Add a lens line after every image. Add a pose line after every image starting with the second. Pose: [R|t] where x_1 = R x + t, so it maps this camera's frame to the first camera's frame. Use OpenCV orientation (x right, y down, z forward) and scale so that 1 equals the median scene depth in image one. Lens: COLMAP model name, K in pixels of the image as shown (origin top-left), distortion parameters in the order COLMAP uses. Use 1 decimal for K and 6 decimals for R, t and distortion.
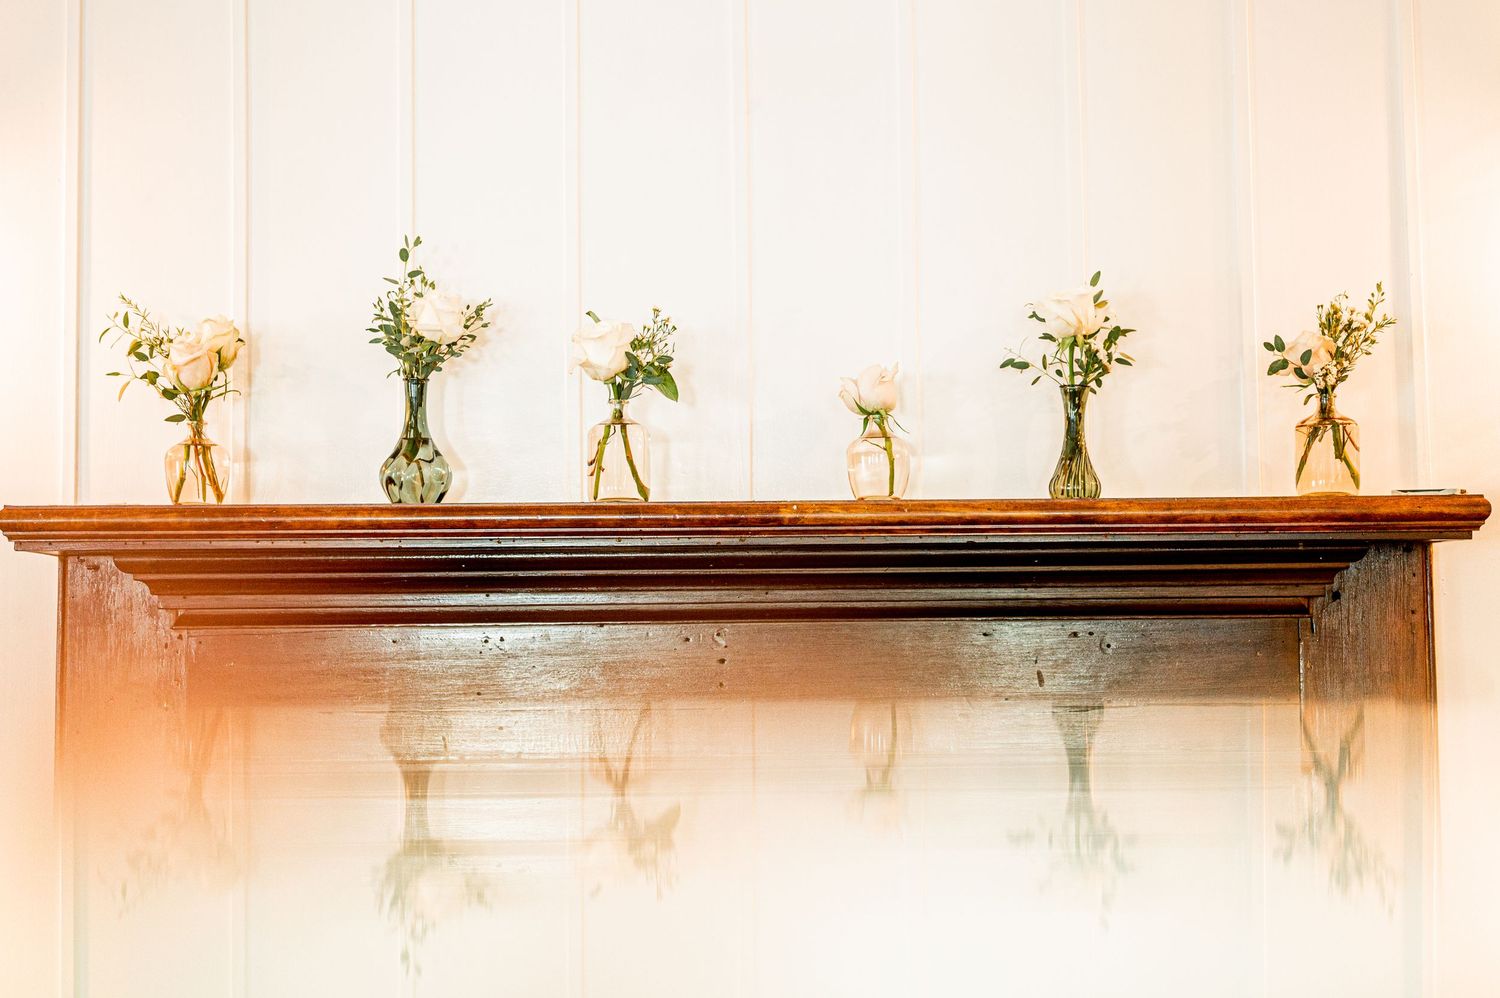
lens RADIAL K [[2033.3, 0, 750.0], [0, 2033.3, 499.0], [0, 0, 1]] dist [0.035024, 0.025514]
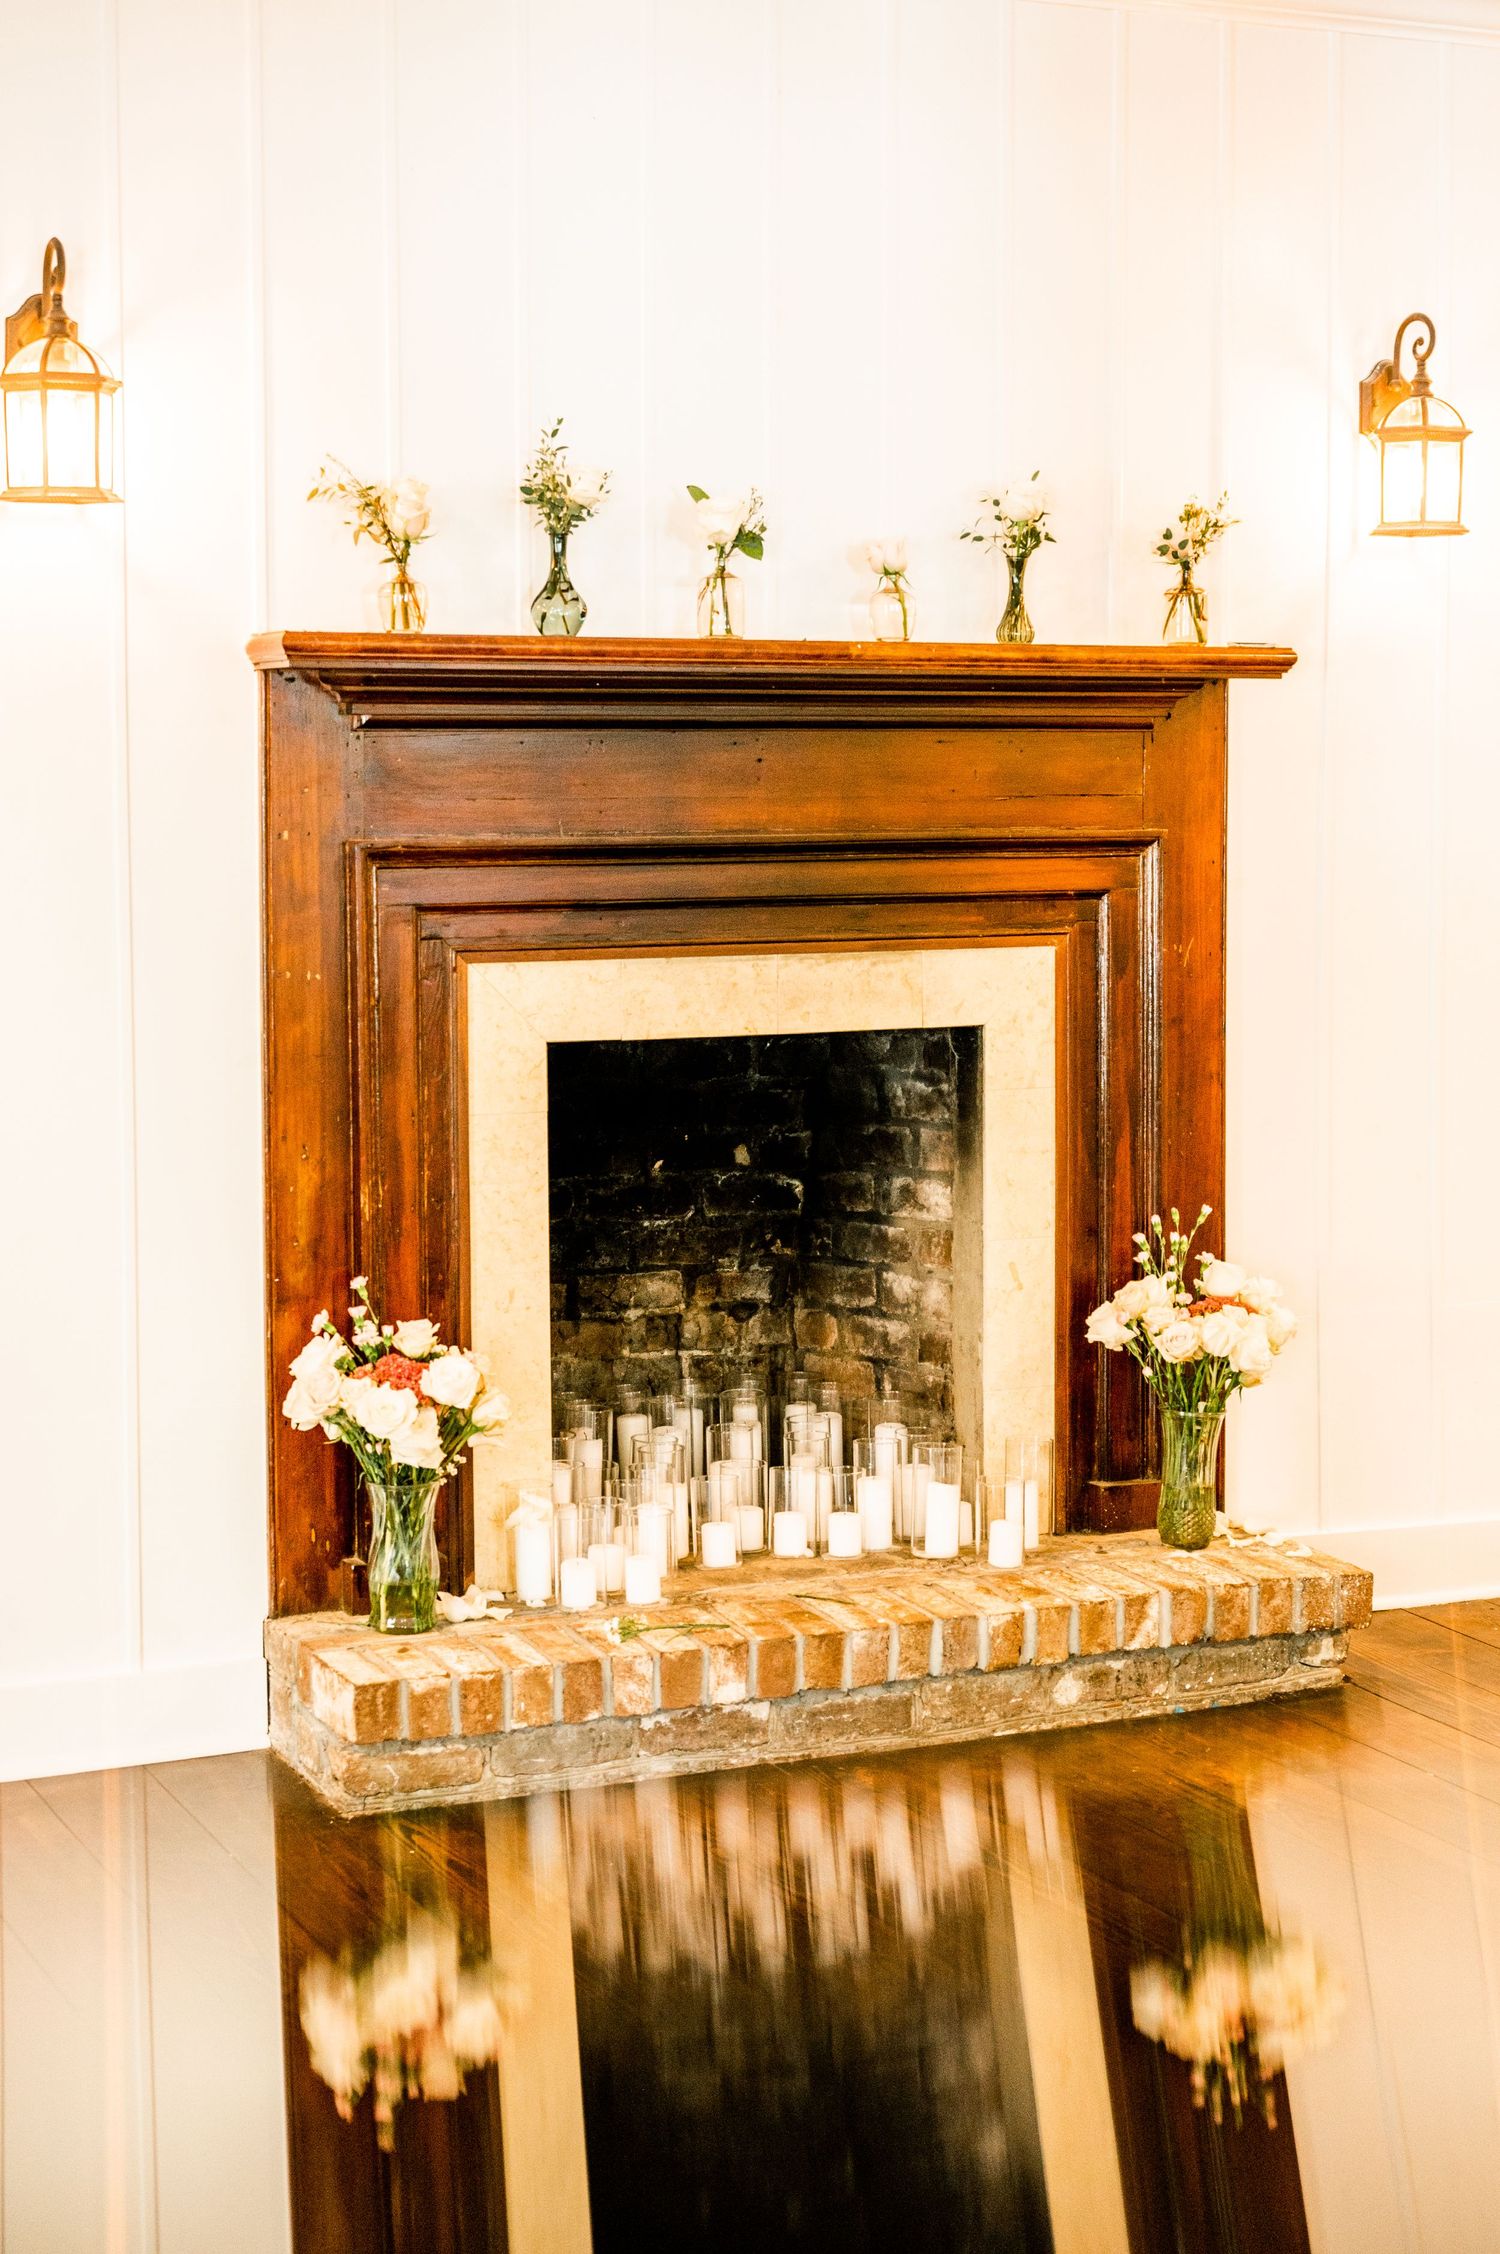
lens RADIAL K [[3055.3, 0, 750.0], [0, 3055.3, 1127.0], [0, 0, 1]] dist [0.035024, 0.025514]
pose [[0.921770, -0.038081, 0.385861, -0.805351], [-0.033029, 0.983837, 0.175997, -0.035359], [-0.386327, -0.174973, 0.905614, -0.832230]]
